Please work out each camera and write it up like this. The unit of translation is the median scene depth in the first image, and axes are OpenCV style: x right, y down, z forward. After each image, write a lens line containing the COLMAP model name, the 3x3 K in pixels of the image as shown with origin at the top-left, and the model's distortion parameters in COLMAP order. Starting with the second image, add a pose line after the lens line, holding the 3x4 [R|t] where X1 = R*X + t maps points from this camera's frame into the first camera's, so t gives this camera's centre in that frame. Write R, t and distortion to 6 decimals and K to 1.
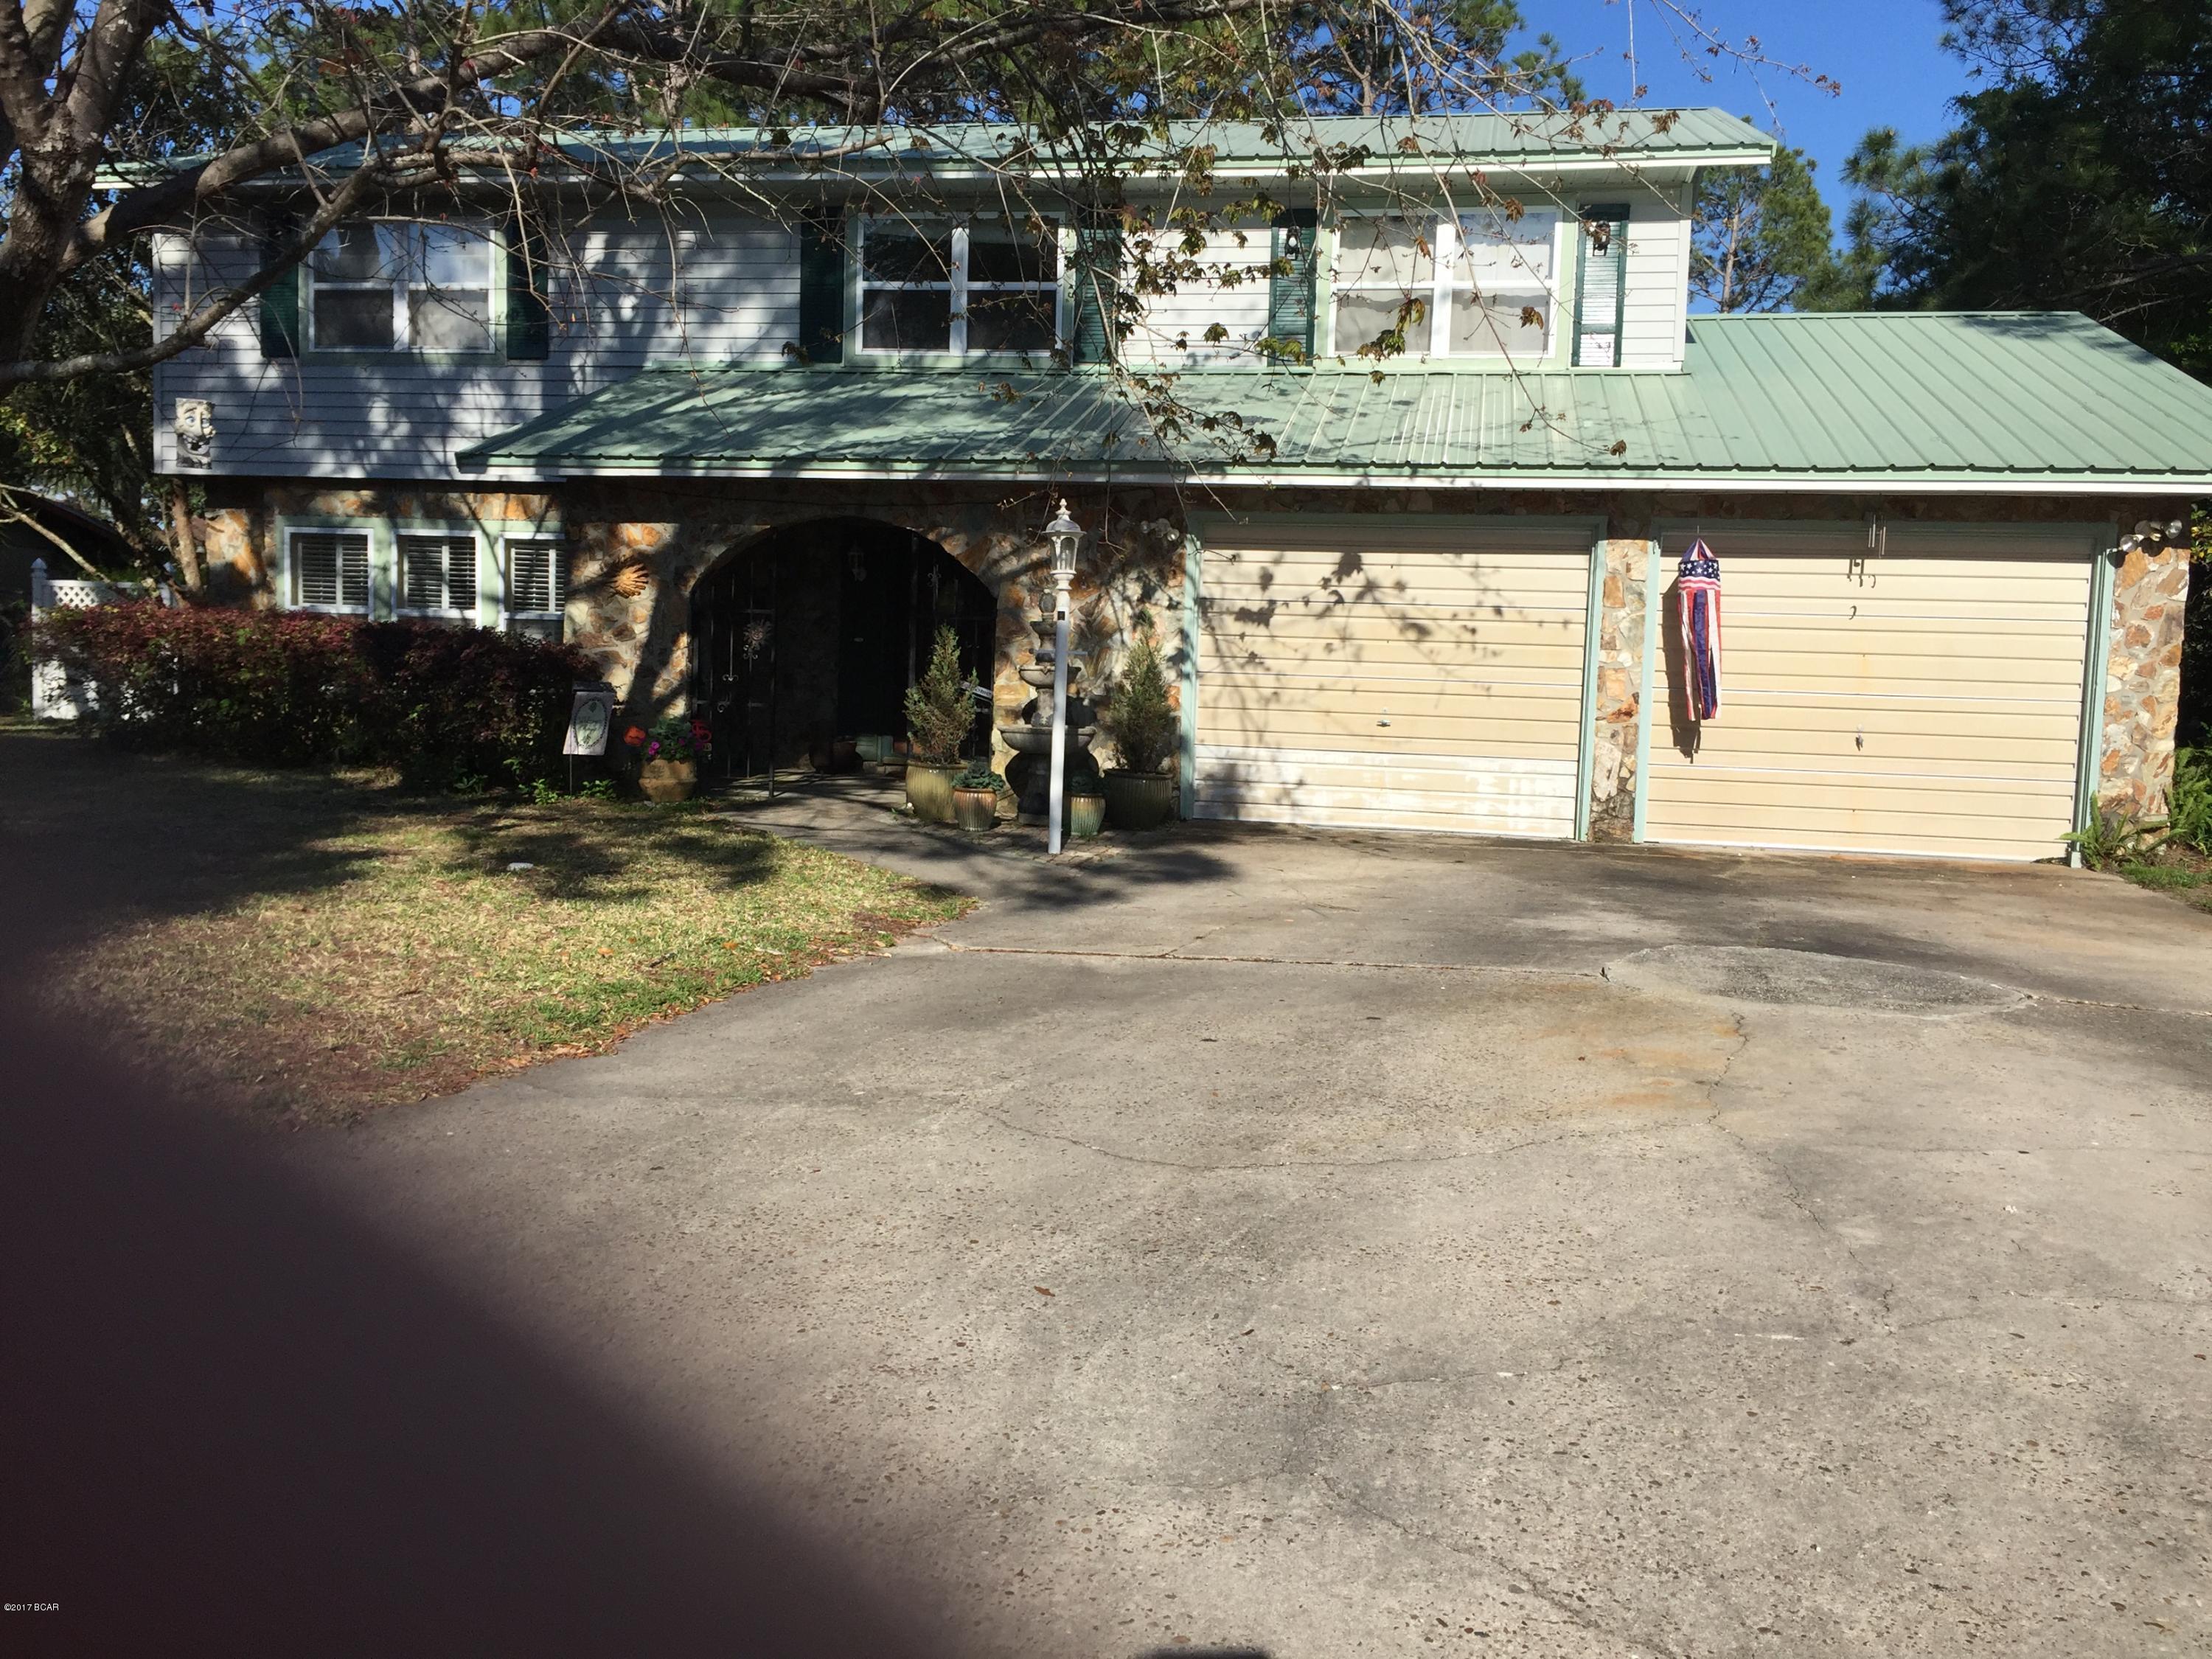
lens RADIAL K [[1921.4, 0, 1109.8], [0, 1921.4, 846.5], [0, 0, 1]] dist [0.076493, -0.106935]
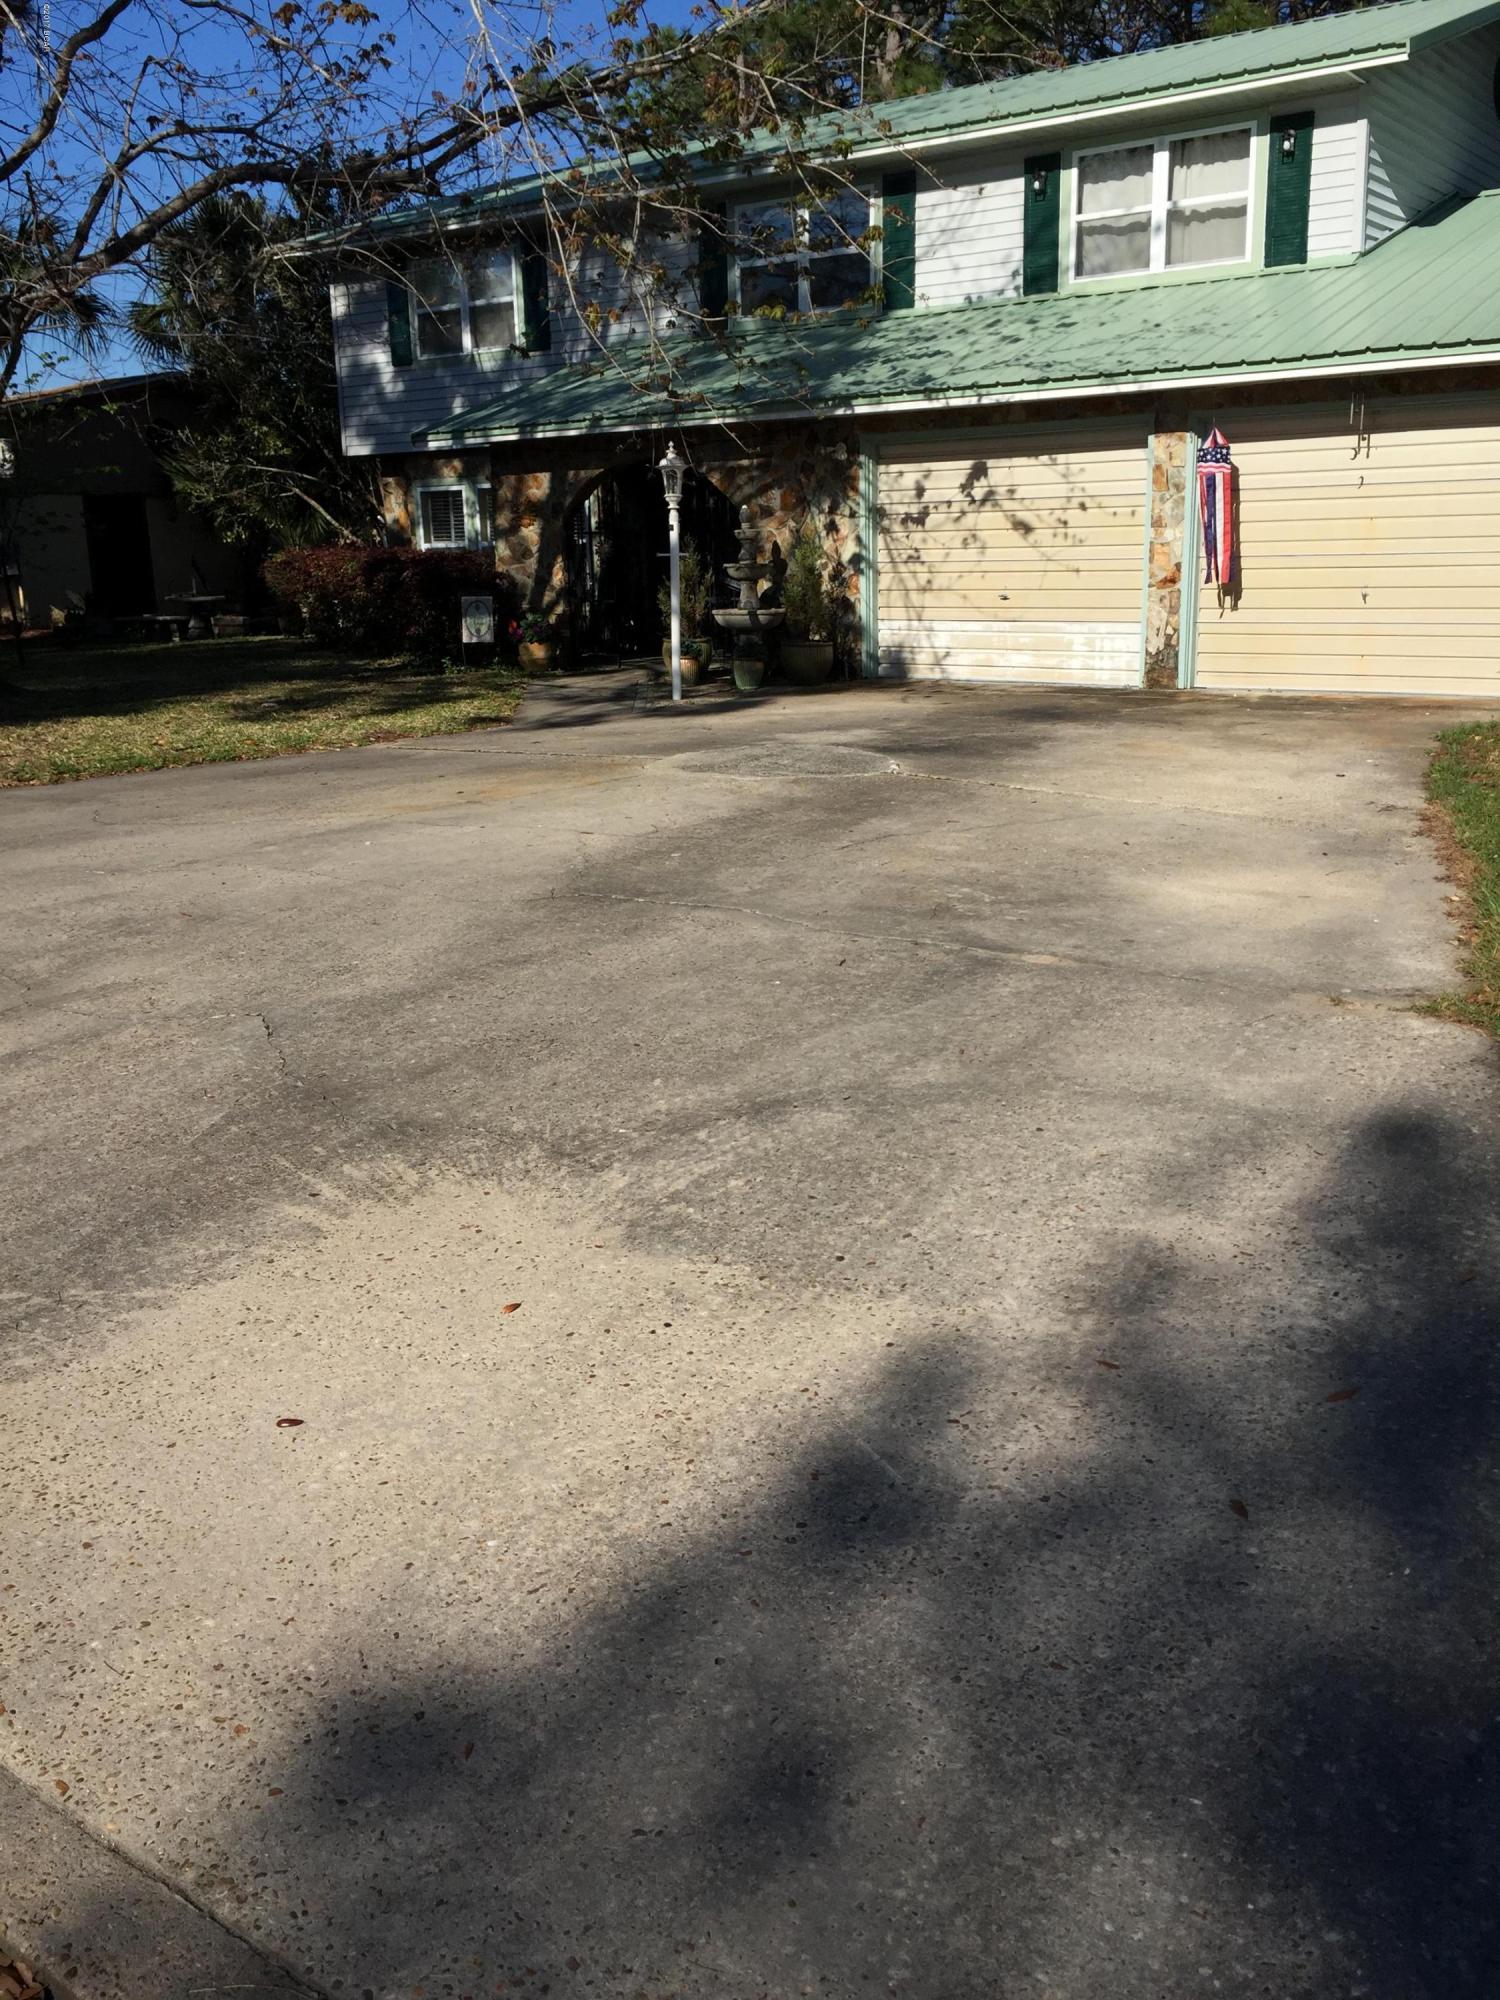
lens RADIAL K [[1737.3, 0, 757.9], [0, 1737.3, 1006.2], [0, 0, 1]] dist [0.076493, -0.106935]
pose [[0.891793, 0.066296, -0.447559, 0.556715], [0.002663, 0.988420, 0.151720, 0.028908], [0.452435, -0.136494, 0.881290, -0.132067]]
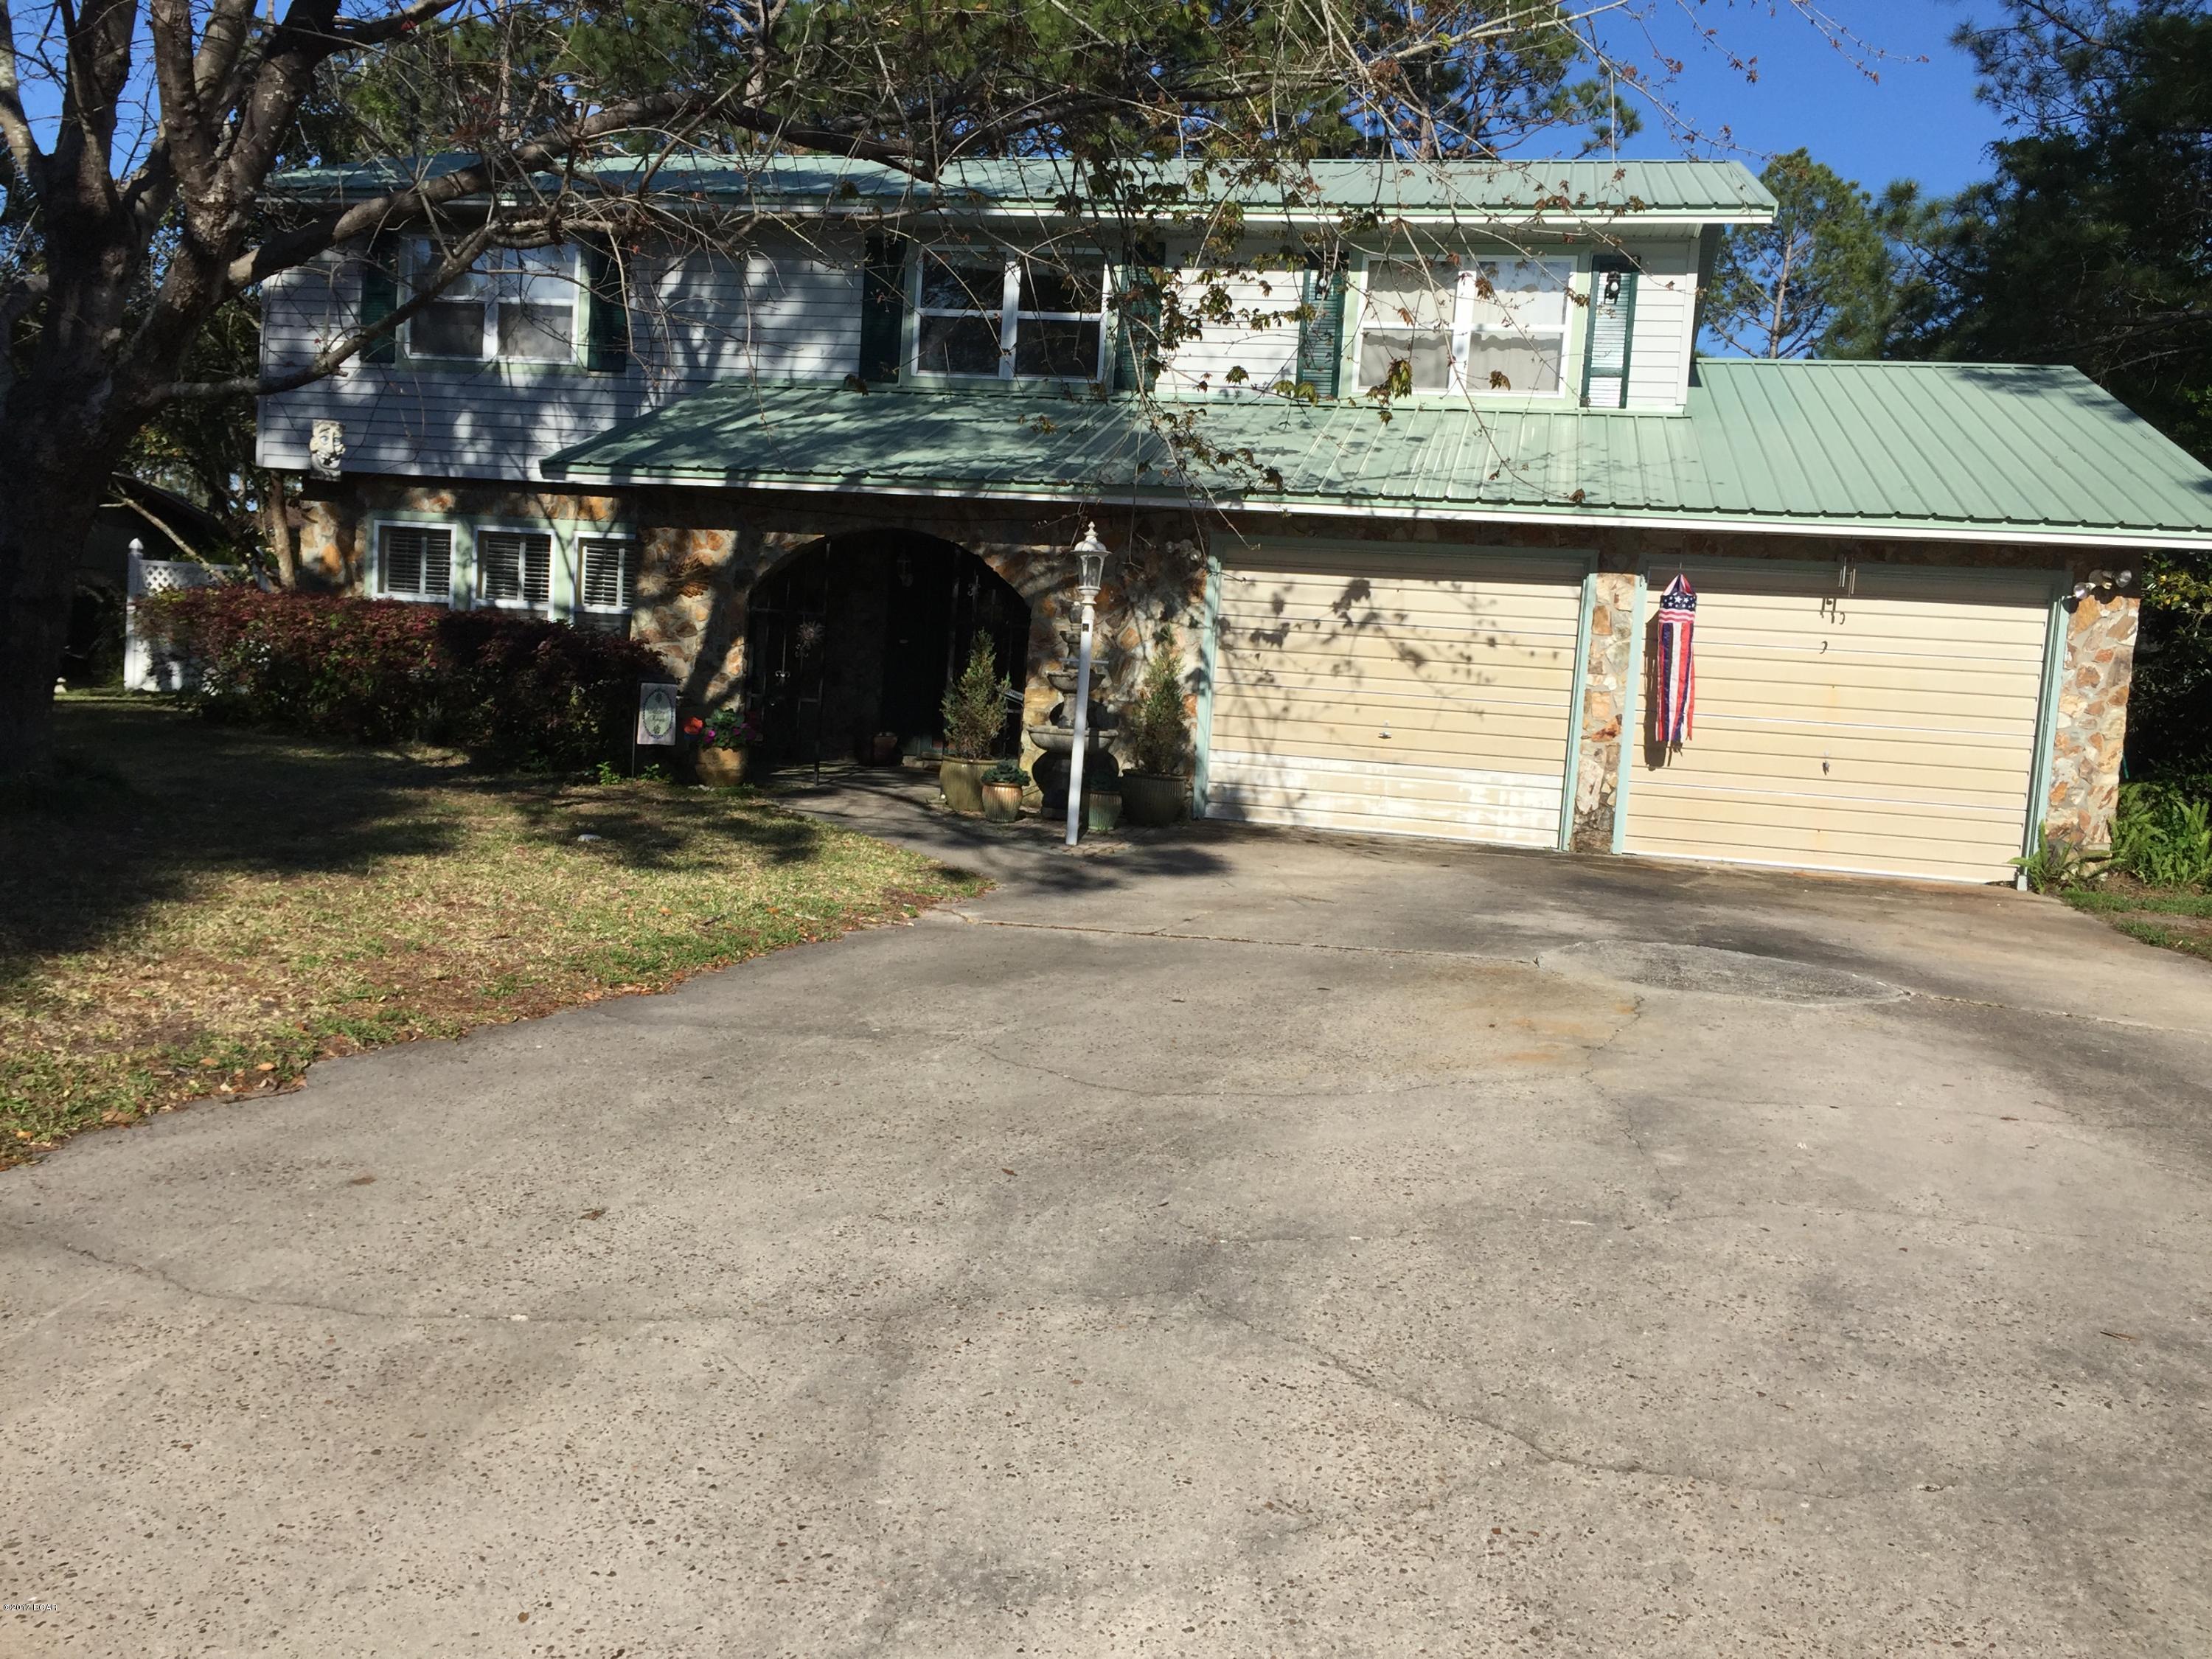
lens RADIAL K [[1921.4, 0, 1101.9], [0, 1921.4, 823.8], [0, 0, 1]] dist [0.076493, -0.106935]
pose [[0.999042, 0.033657, -0.027955, 0.016903], [-0.034028, 0.999337, -0.012910, 0.004877], [0.027502, 0.013849, 0.999526, -0.083387]]
